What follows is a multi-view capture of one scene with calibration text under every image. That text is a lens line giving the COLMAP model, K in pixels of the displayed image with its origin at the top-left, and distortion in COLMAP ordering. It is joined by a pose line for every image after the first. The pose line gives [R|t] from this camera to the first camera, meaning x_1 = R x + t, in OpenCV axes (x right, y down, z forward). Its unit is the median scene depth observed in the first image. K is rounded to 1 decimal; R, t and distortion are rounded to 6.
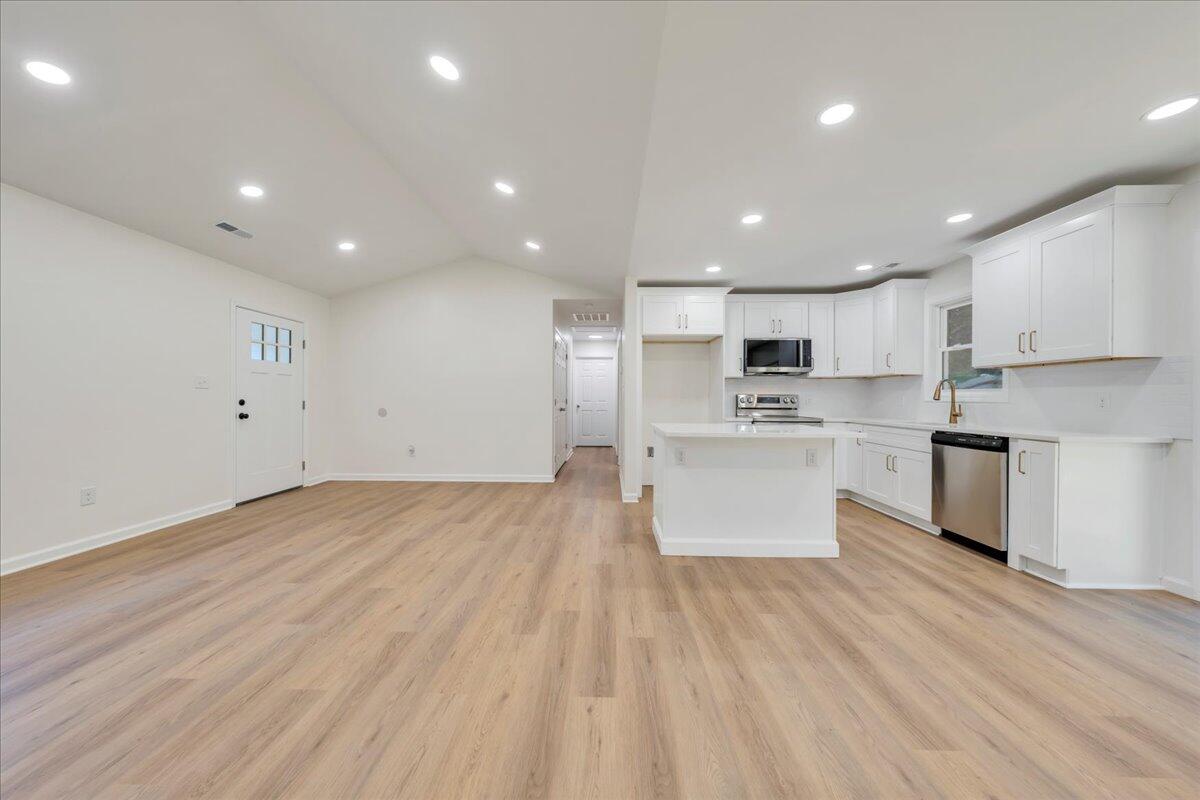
lens RADIAL K [[407.9, 0, 598.9], [0, 407.9, 398.6], [0, 0, 1]] dist [-0.001924, 0.000376]
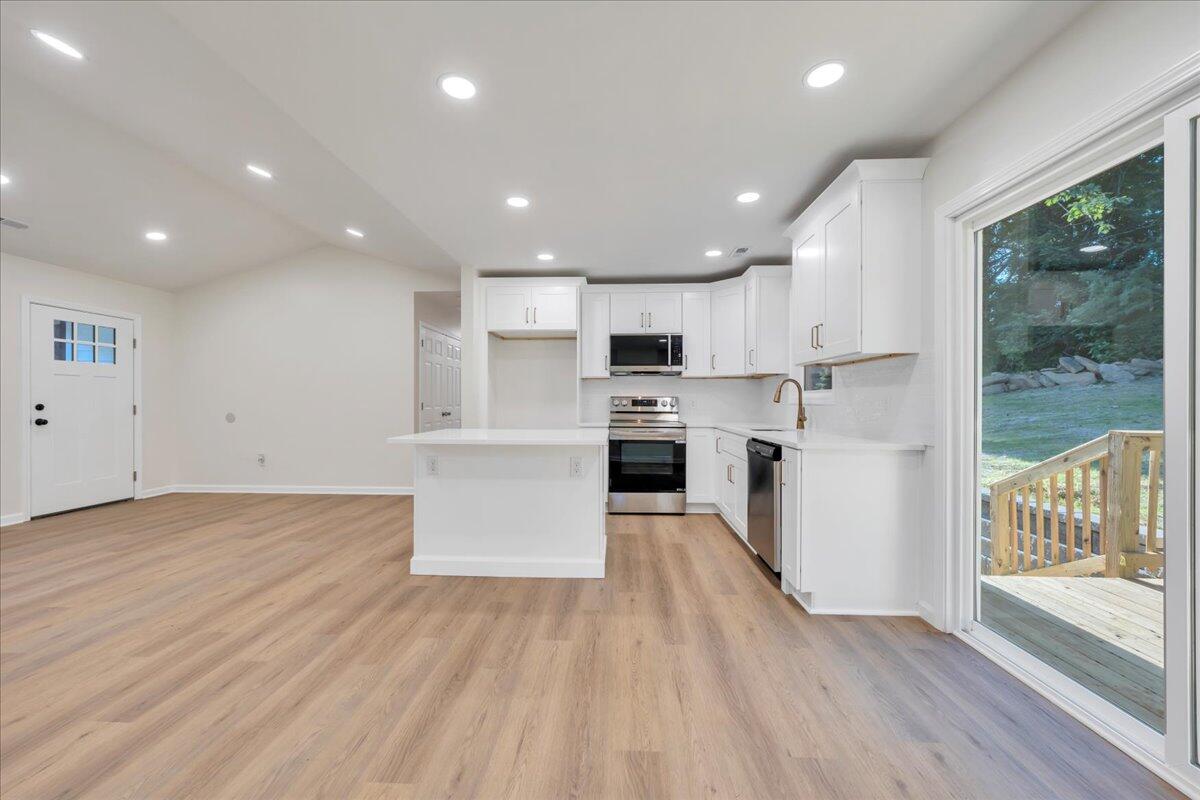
lens RADIAL K [[461.2, 0, 599.6], [0, 461.2, 401.8], [0, 0, 1]] dist [-0.001600, 0.000534]
pose [[0.999713, -0.002916, -0.023793, 0.584775], [0.002909, 0.999996, -0.000328, 0.002159], [0.023794, 0.000259, 0.999717, -0.013520]]
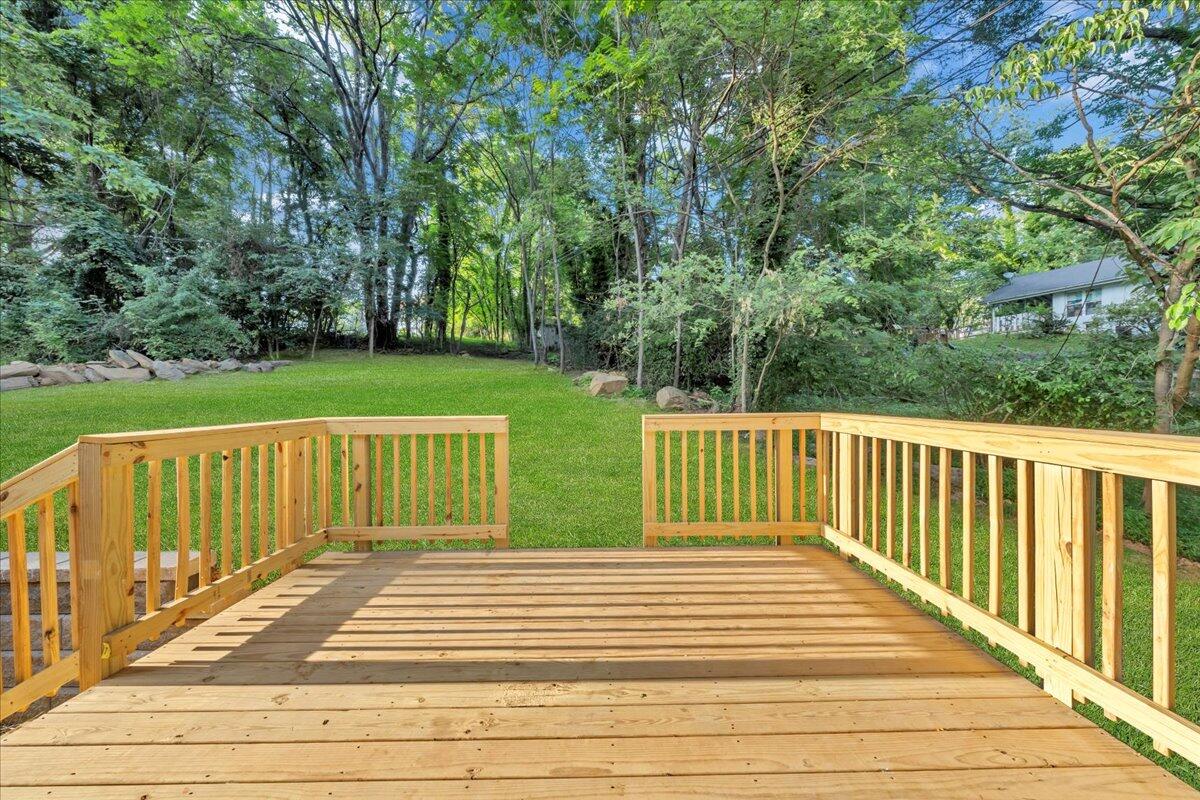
lens RADIAL K [[419.3, 0, 595.0], [0, 419.3, 398.2], [0, 0, 1]] dist [-0.002122, 0.000068]
pose [[-0.025380, -0.005422, 0.999663, 1.147498], [0.009925, 0.999935, 0.005676, 0.024472], [-0.999629, 0.010066, -0.025324, 0.396861]]
